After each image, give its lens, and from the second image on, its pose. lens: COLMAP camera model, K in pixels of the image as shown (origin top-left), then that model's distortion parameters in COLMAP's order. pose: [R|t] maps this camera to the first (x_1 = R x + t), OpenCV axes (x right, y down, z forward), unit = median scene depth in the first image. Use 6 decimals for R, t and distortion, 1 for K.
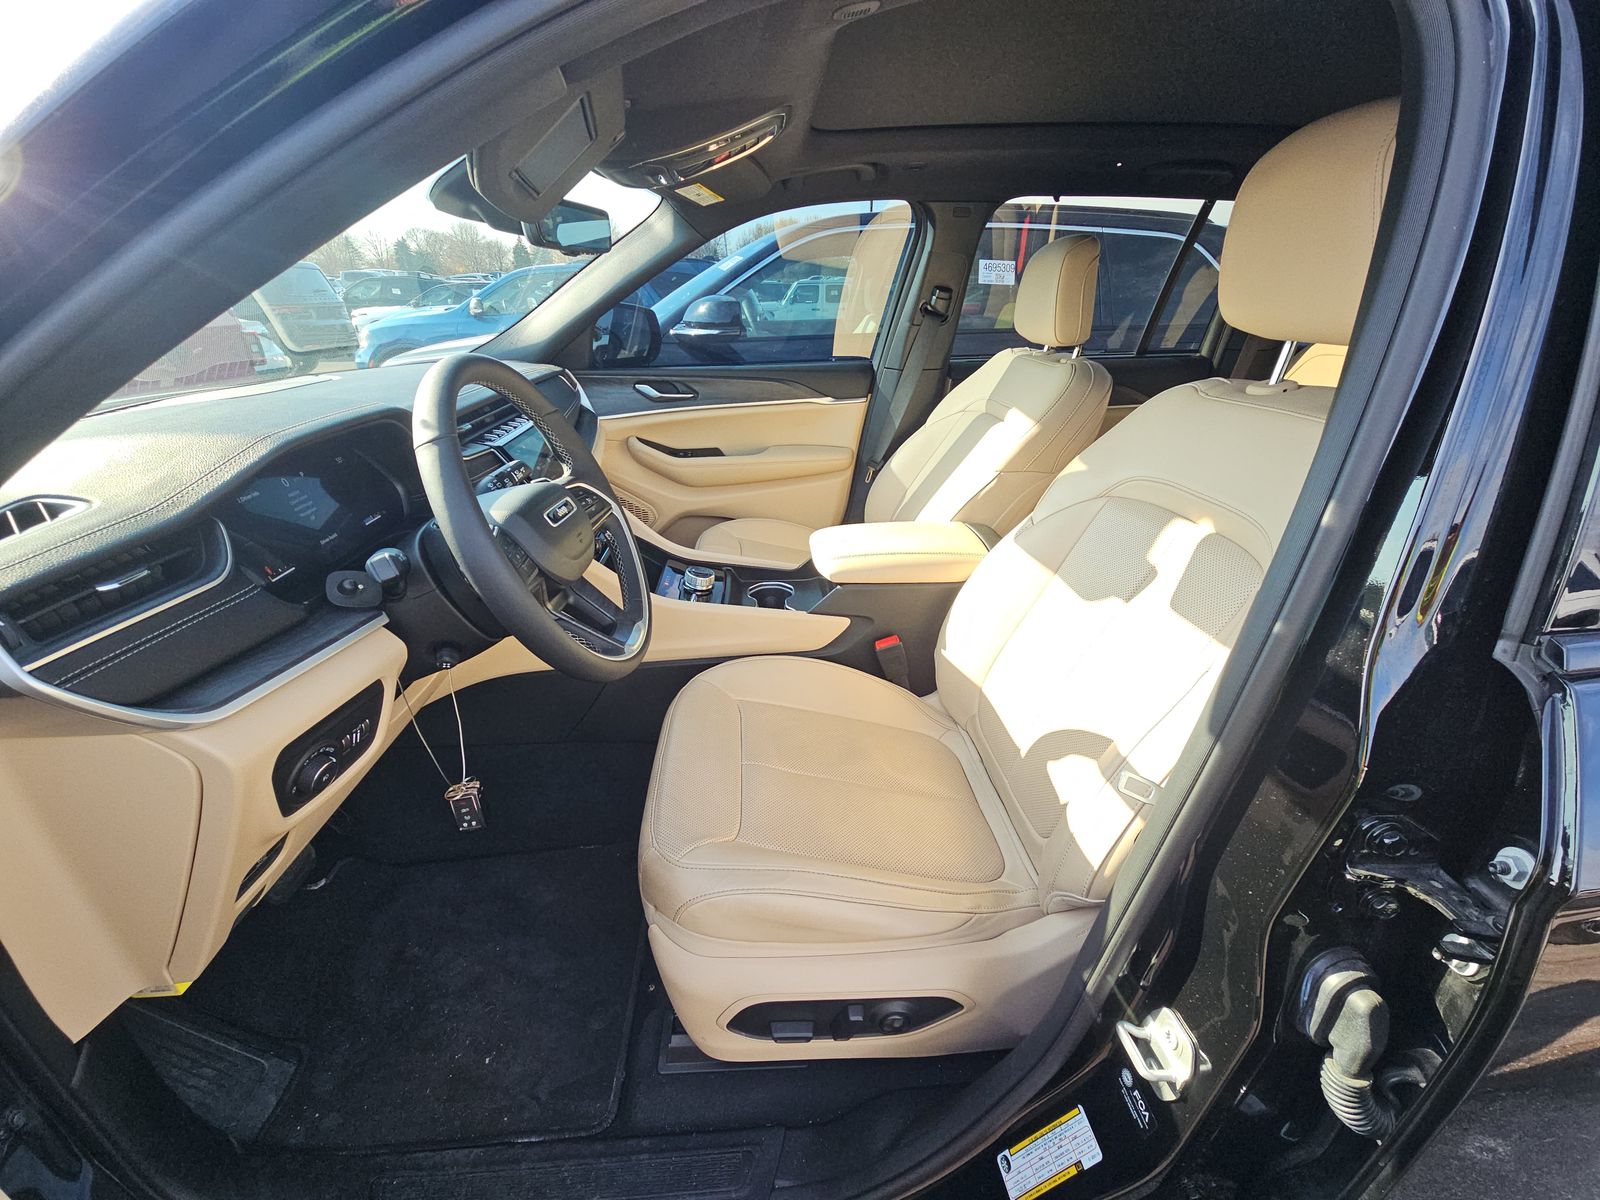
lens RADIAL K [[649.5, 0, 803.1], [0, 649.5, 599.1], [0, 0, 1]] dist [0.011922, -0.004313]
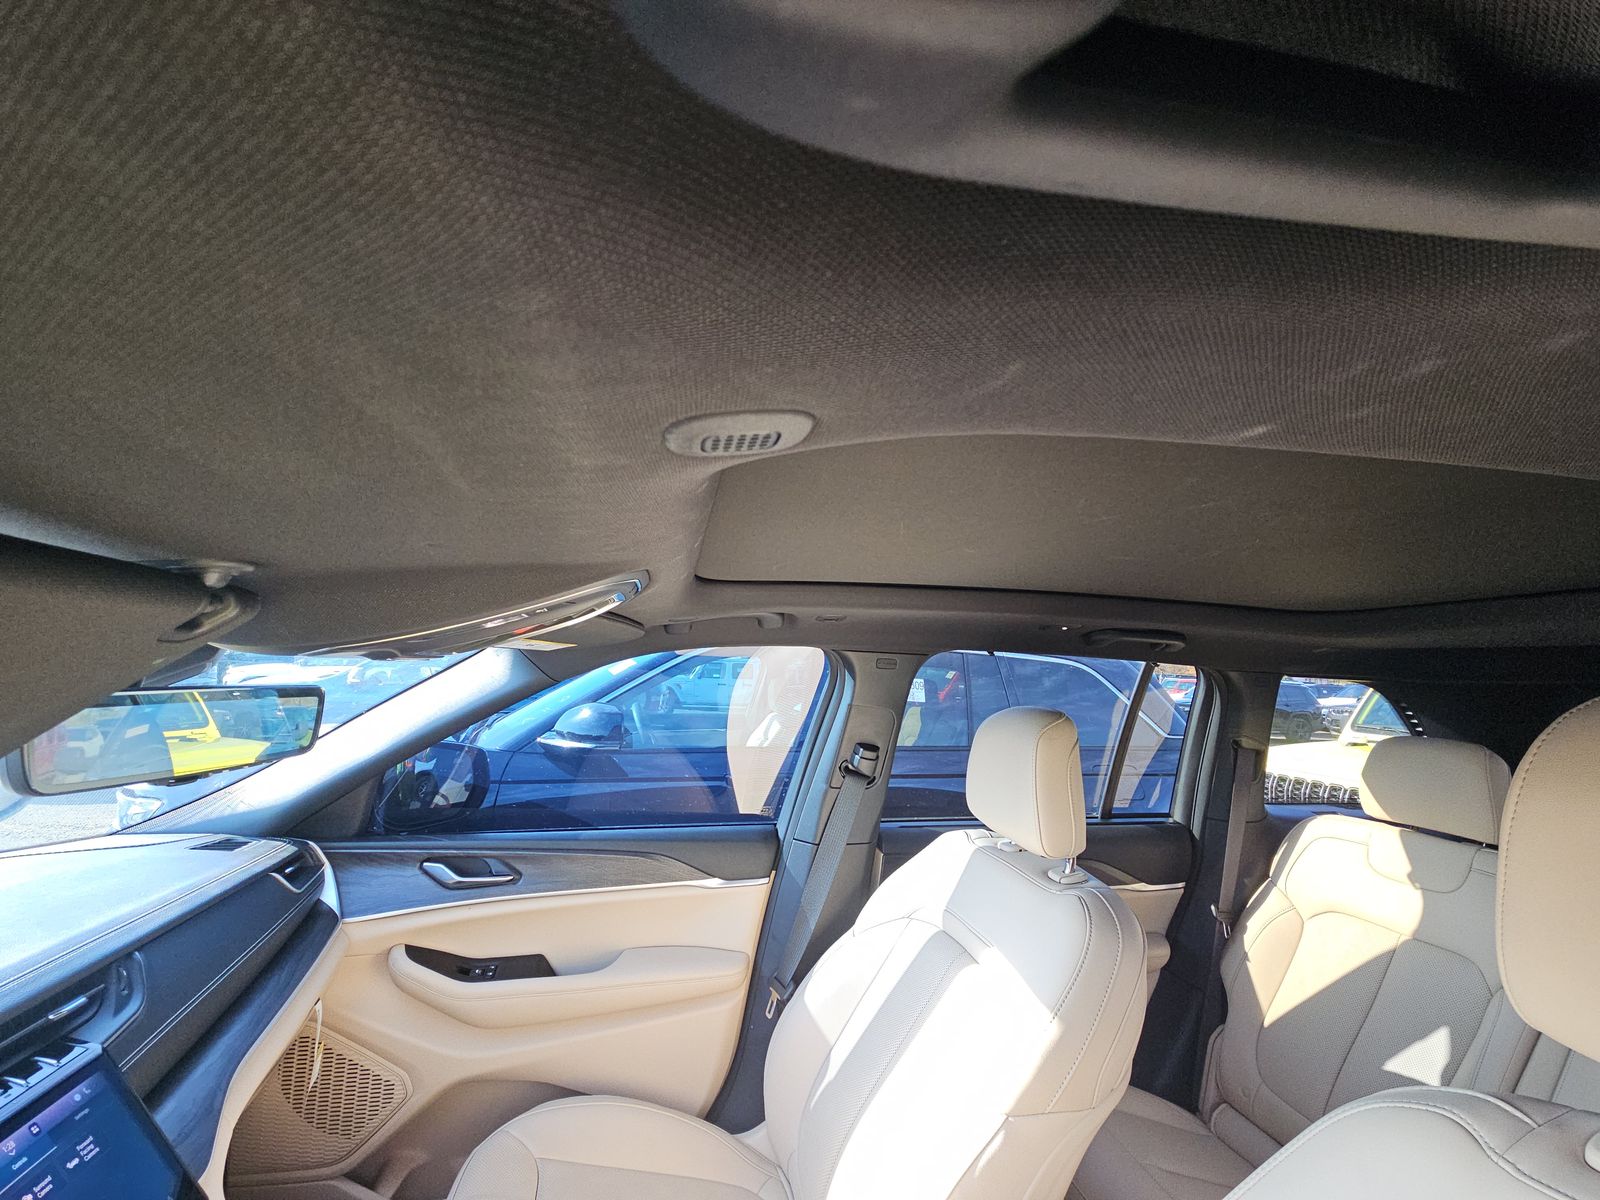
lens RADIAL K [[649.5, 0, 798.4], [0, 649.5, 601.8], [0, 0, 1]] dist [0.011922, -0.004313]
pose [[0.990513, 0.057266, 0.124916, 0.023939], [0.014881, 0.858983, -0.511787, -0.210810], [-0.136609, 0.508791, 0.849982, 0.242970]]
